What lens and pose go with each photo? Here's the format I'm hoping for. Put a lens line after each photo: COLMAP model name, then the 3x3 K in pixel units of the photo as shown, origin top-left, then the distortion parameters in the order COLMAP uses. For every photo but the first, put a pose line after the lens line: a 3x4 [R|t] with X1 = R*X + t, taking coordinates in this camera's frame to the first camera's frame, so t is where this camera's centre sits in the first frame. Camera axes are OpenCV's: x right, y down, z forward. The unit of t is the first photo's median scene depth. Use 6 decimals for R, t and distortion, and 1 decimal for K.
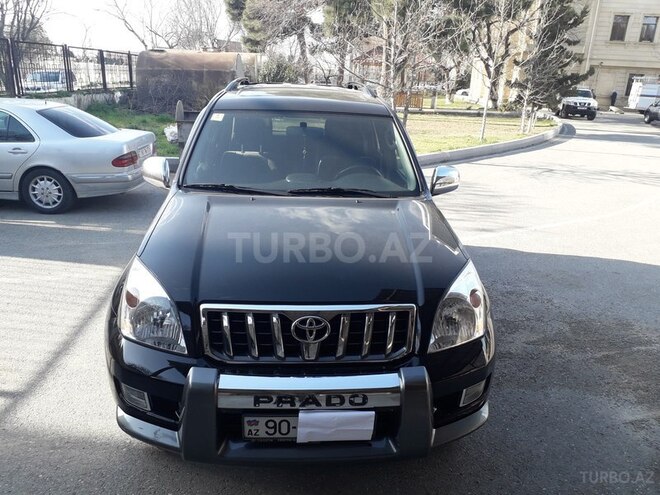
lens RADIAL K [[548.8, 0, 330.0], [0, 548.8, 247.5], [0, 0, 1]] dist [0.042297, -0.017745]
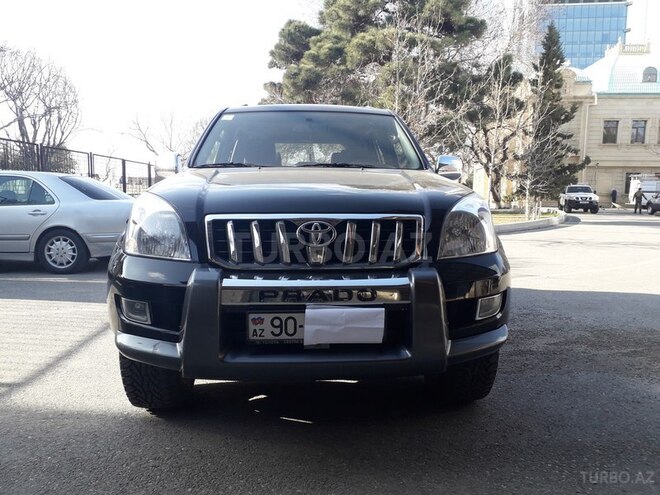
lens RADIAL K [[548.8, 0, 330.0], [0, 548.8, 247.5], [0, 0, 1]] dist [0.042297, -0.017745]
pose [[0.999381, -0.029897, -0.018526, 0.002073], [0.025276, 0.976779, -0.212755, 0.121895], [0.024457, 0.212155, 0.976930, 0.014086]]
